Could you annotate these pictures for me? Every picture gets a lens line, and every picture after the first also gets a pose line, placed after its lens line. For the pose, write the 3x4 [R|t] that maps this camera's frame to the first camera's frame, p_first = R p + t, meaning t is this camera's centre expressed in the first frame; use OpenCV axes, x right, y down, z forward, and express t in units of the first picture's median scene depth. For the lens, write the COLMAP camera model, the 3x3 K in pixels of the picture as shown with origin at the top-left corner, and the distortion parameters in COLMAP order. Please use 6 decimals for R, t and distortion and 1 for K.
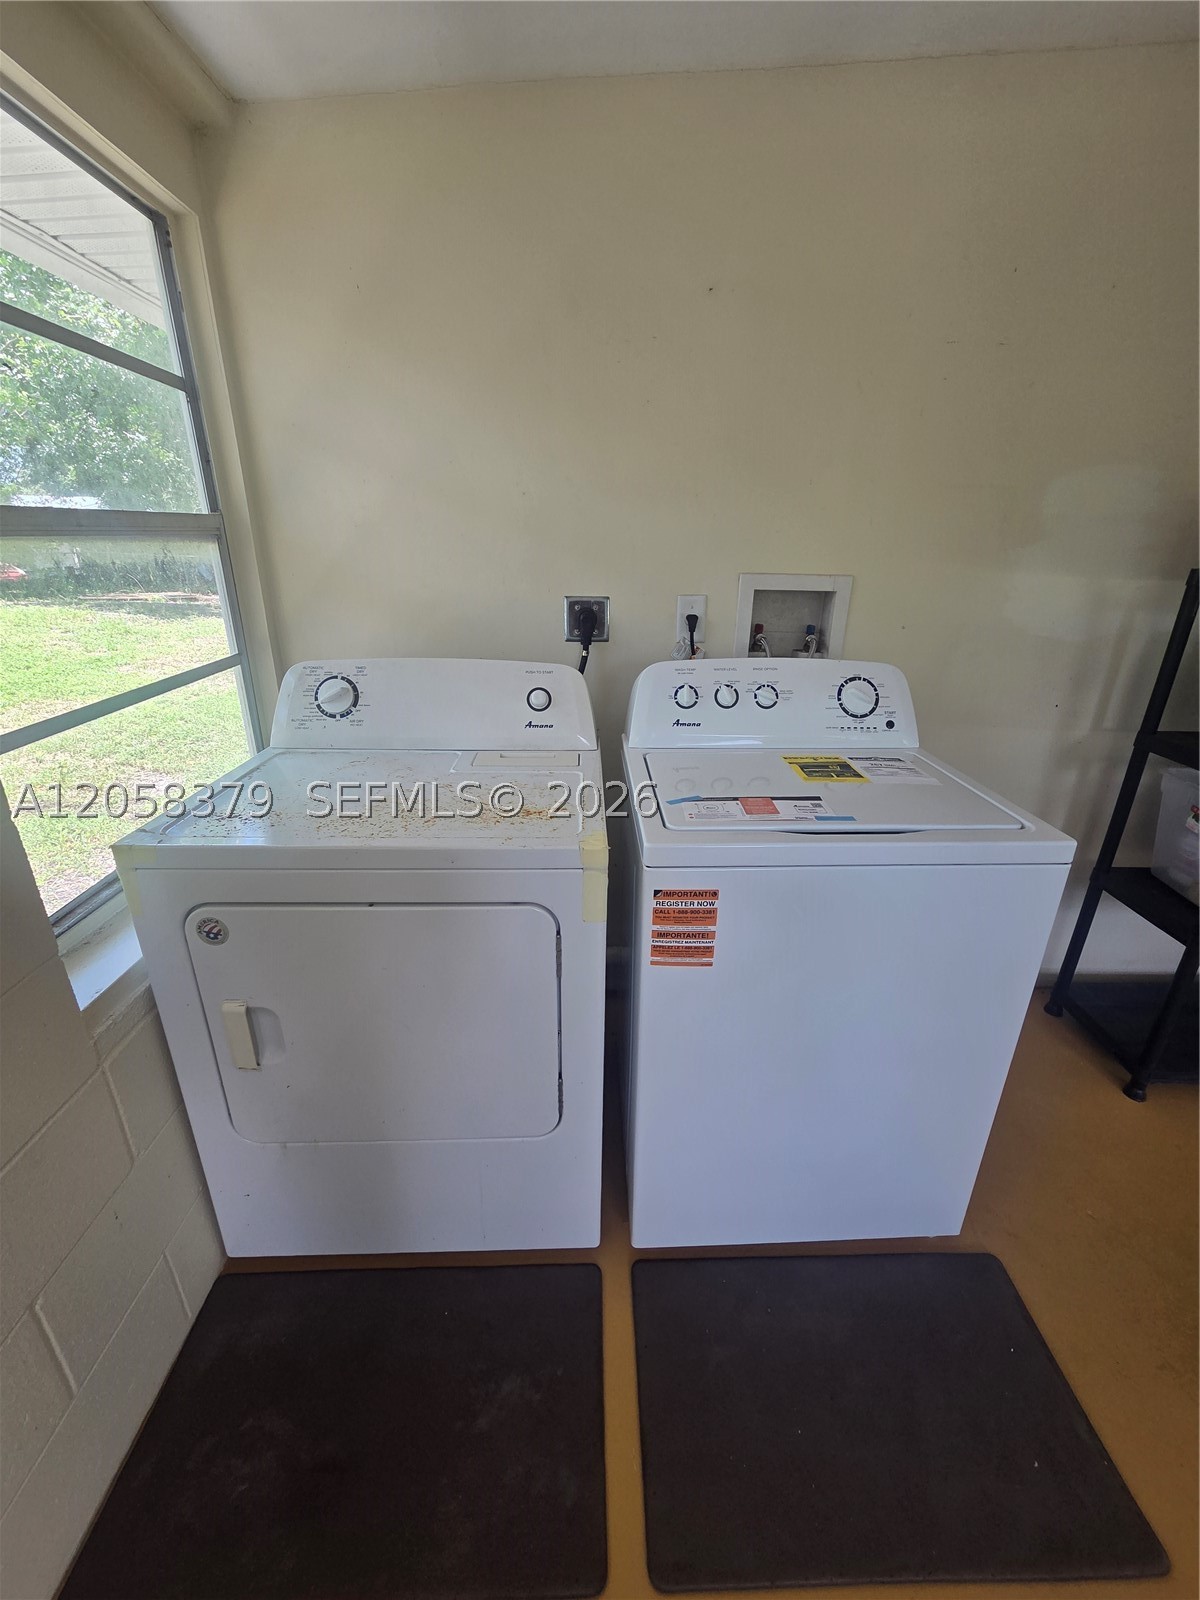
lens RADIAL K [[645.7, 0, 601.2], [0, 645.7, 805.8], [0, 0, 1]] dist [0.003404, 0.000313]
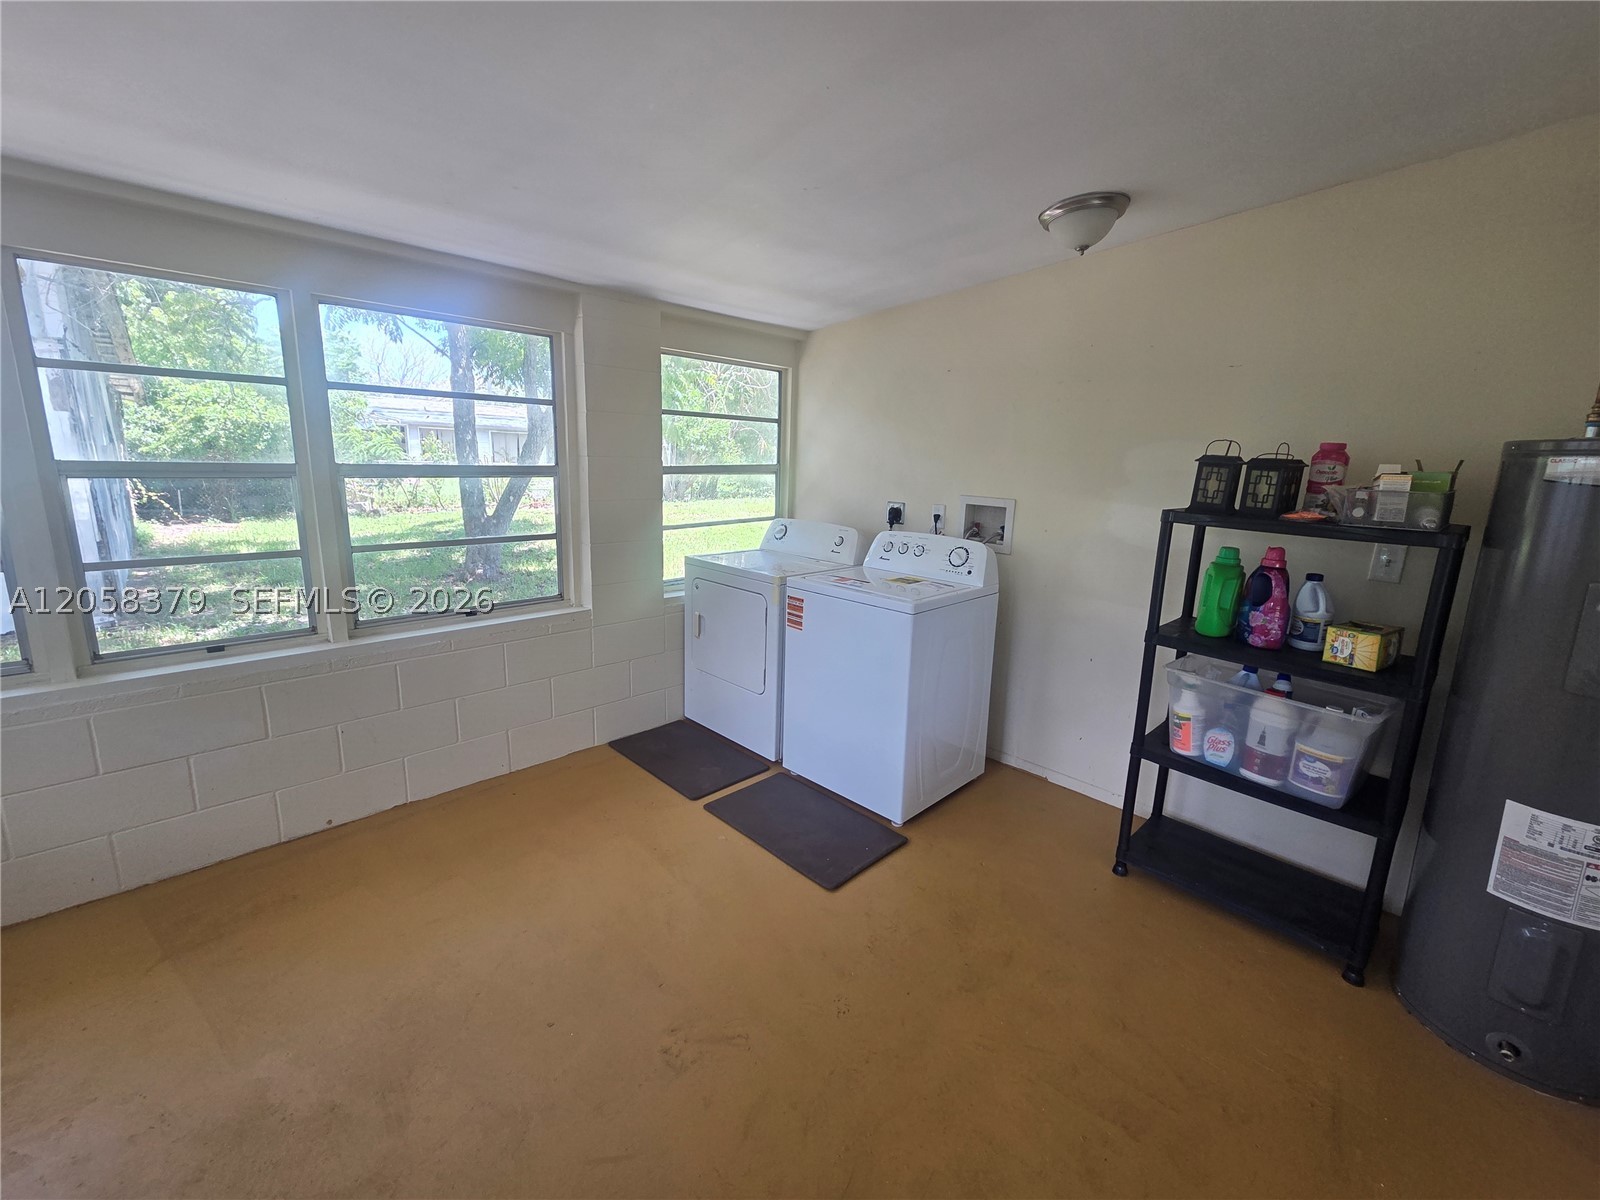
lens RADIAL K [[645.7, 0, 805.2], [0, 645.7, 589.9], [0, 0, 1]] dist [0.003404, 0.000313]
pose [[0.673853, 0.150375, -0.723402, 1.516981], [-0.293421, 0.953020, -0.075217, 0.209343], [0.678105, 0.262947, 0.686318, -0.617713]]
